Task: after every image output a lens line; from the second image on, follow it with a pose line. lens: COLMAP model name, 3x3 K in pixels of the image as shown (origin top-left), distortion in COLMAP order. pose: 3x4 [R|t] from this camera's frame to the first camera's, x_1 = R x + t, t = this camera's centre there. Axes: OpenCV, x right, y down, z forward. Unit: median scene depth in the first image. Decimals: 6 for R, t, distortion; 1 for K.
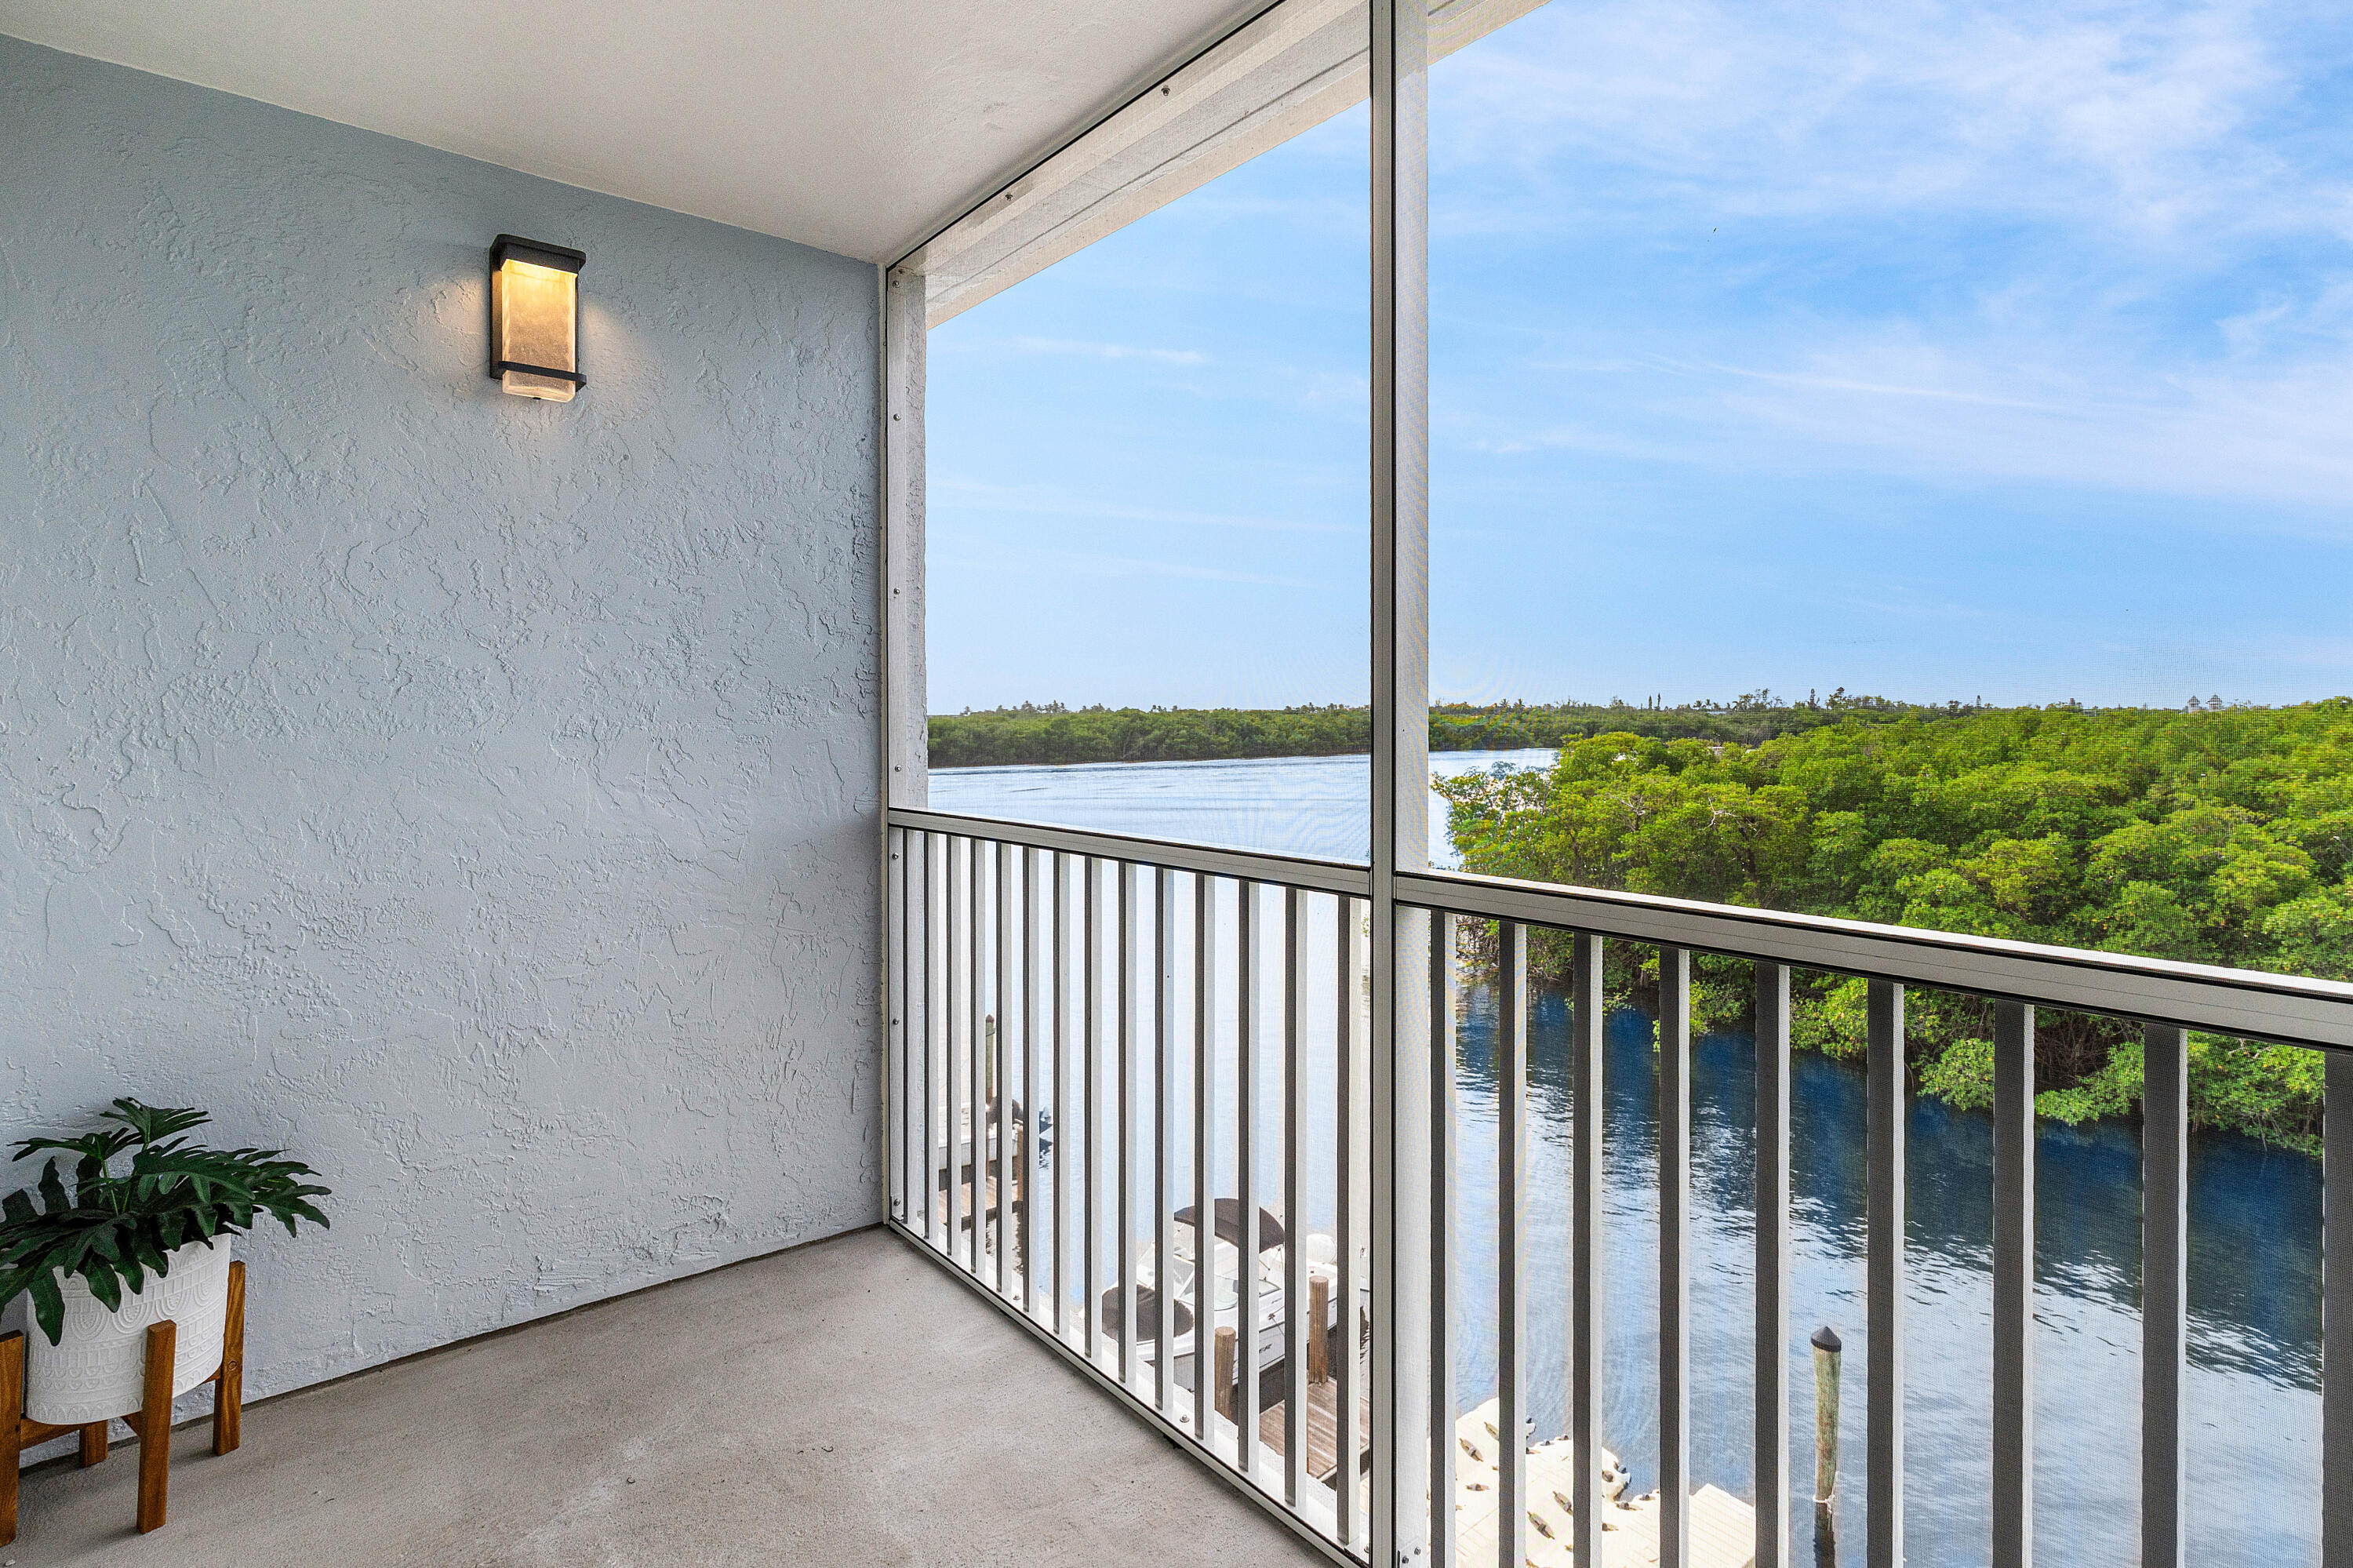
lens RADIAL K [[1172.3, 0, 1188.2], [0, 1172.3, 726.7], [0, 0, 1]] dist [0.002266, 0.000652]
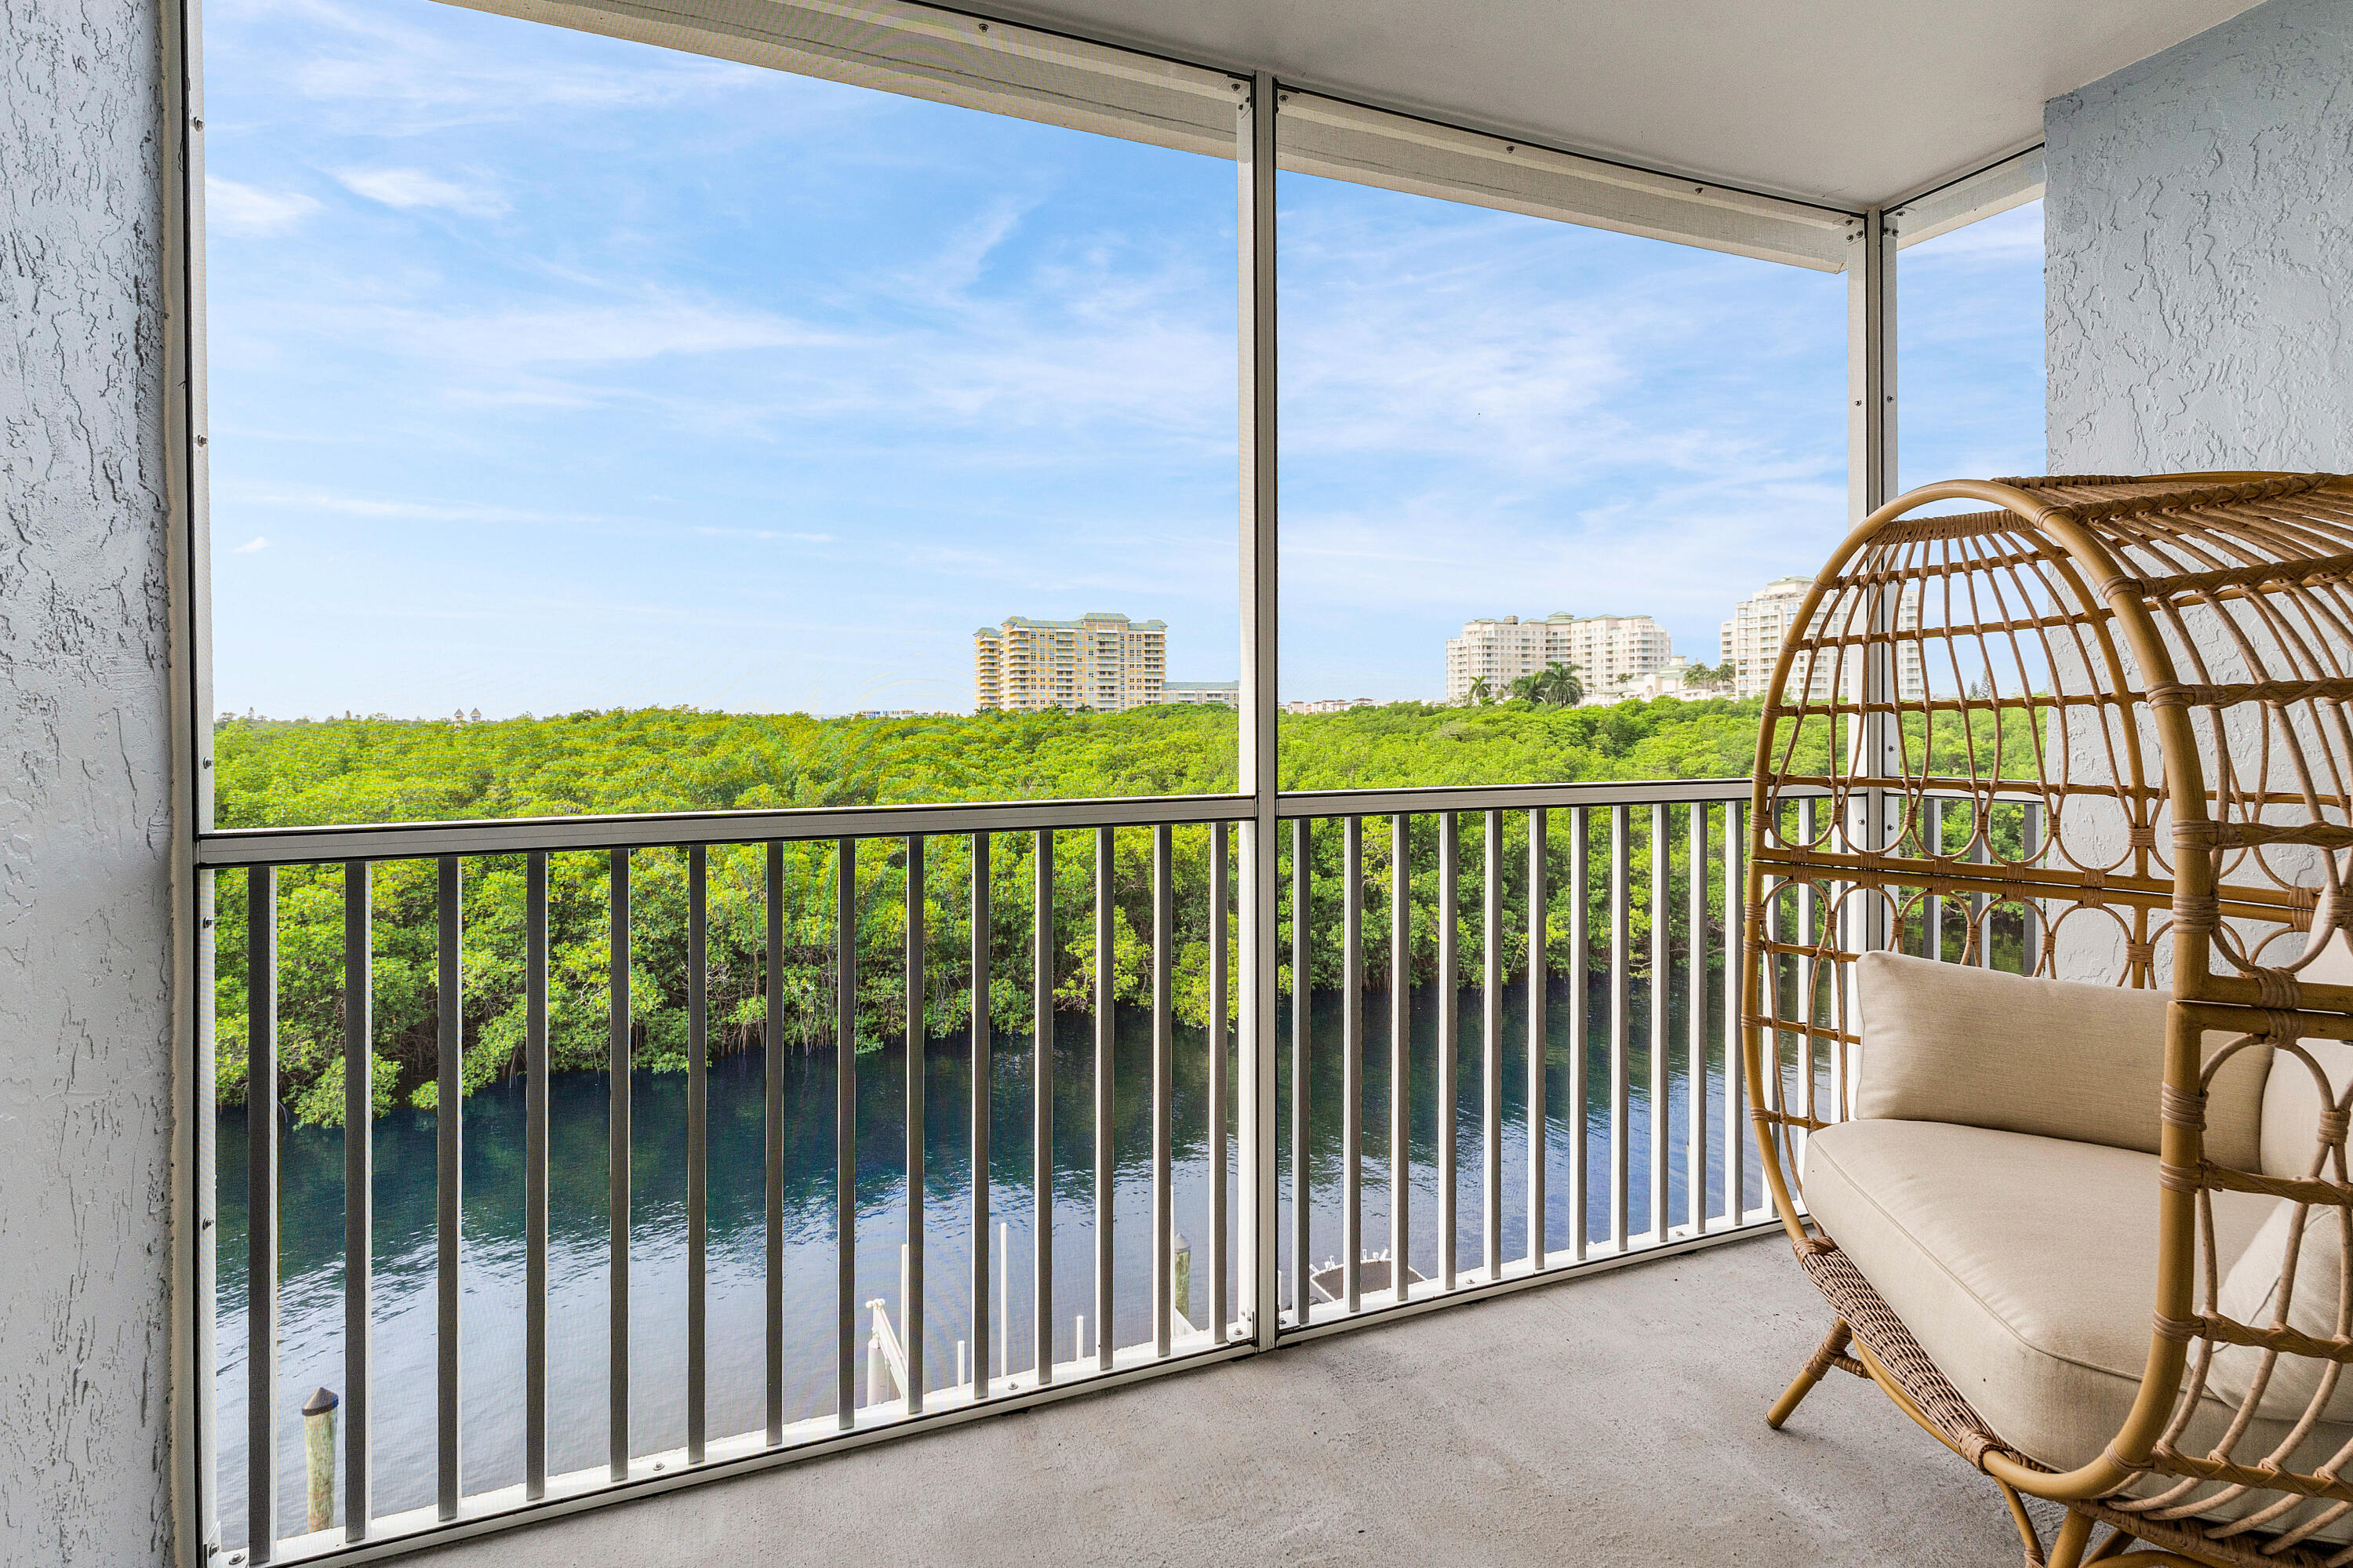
lens RADIAL K [[1172.3, 0, 1180.1], [0, 1172.3, 732.4], [0, 0, 1]] dist [0.002266, 0.000652]
pose [[0.306985, -0.010621, 0.951655, -0.628119], [0.016118, 0.999852, 0.005960, 0.024862], [-0.951578, 0.013509, 0.307111, 0.388986]]
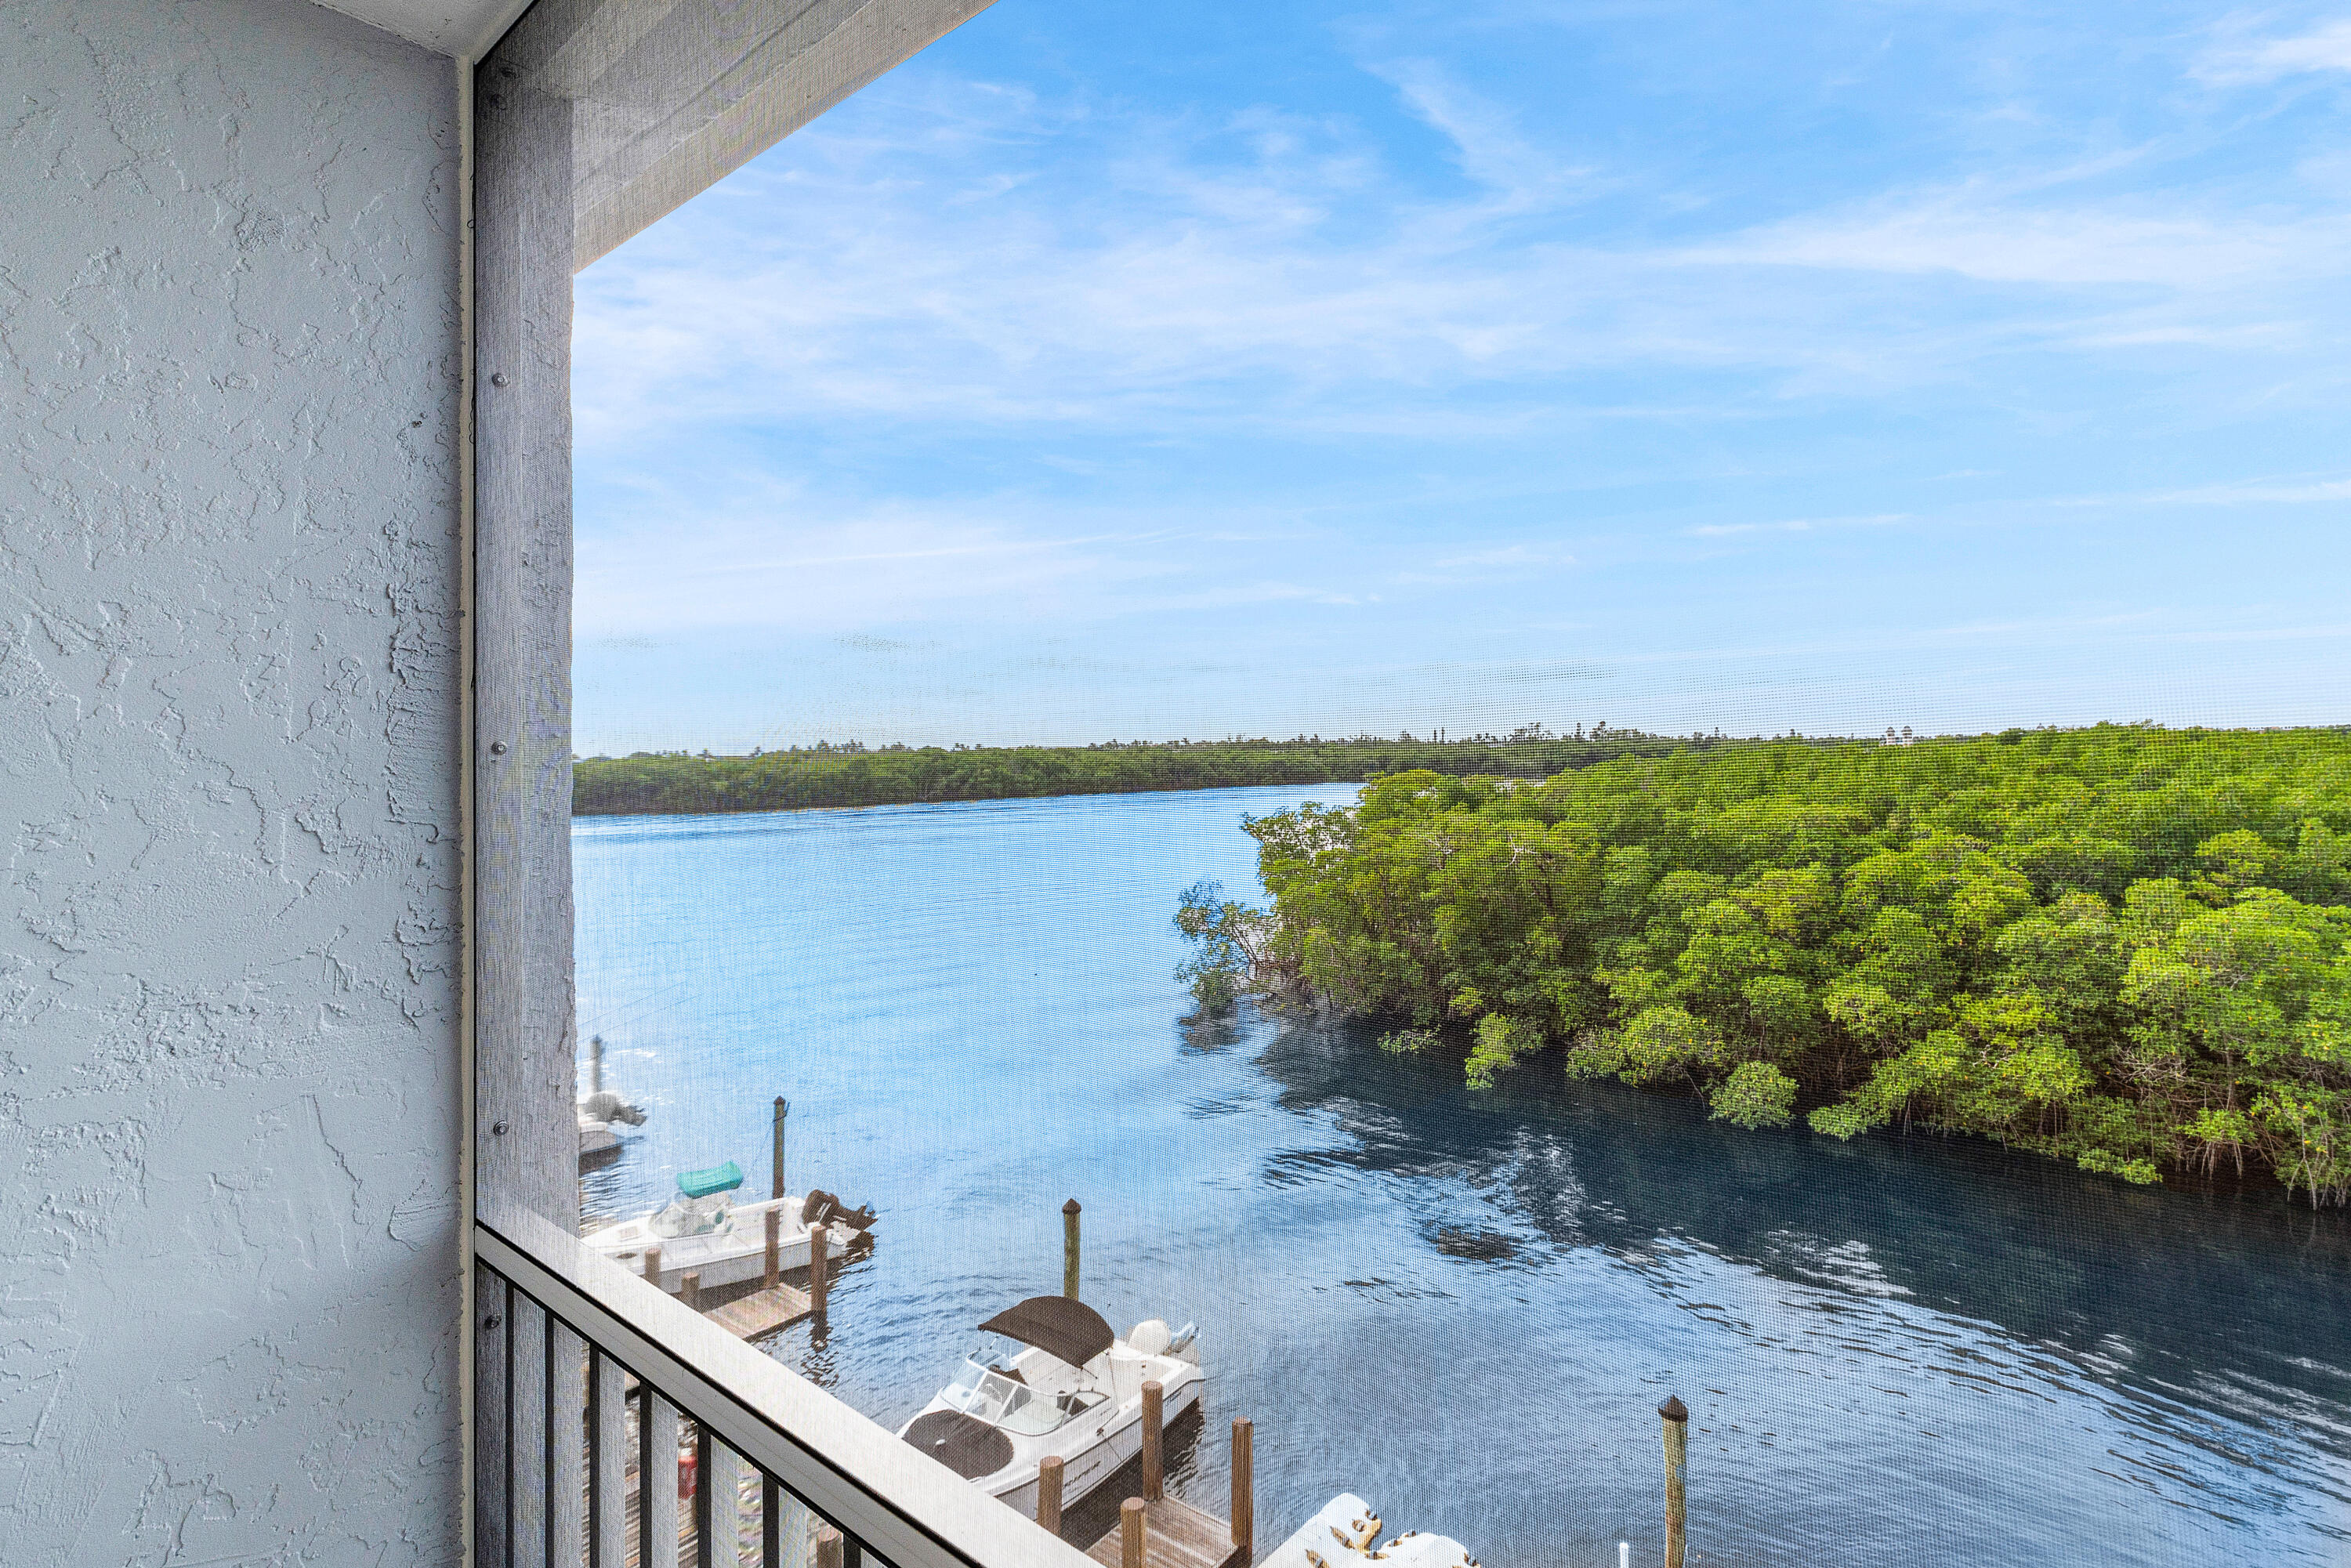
lens RADIAL K [[1171.3, 0, 1197.1], [0, 1171.3, 728.2], [0, 0, 1]] dist [0.002266, 0.000652]
pose [[0.984959, -0.007695, 0.172619, -0.053814], [0.012984, 0.999479, -0.029535, -0.104890], [-0.172302, 0.031332, 0.984546, 0.484548]]
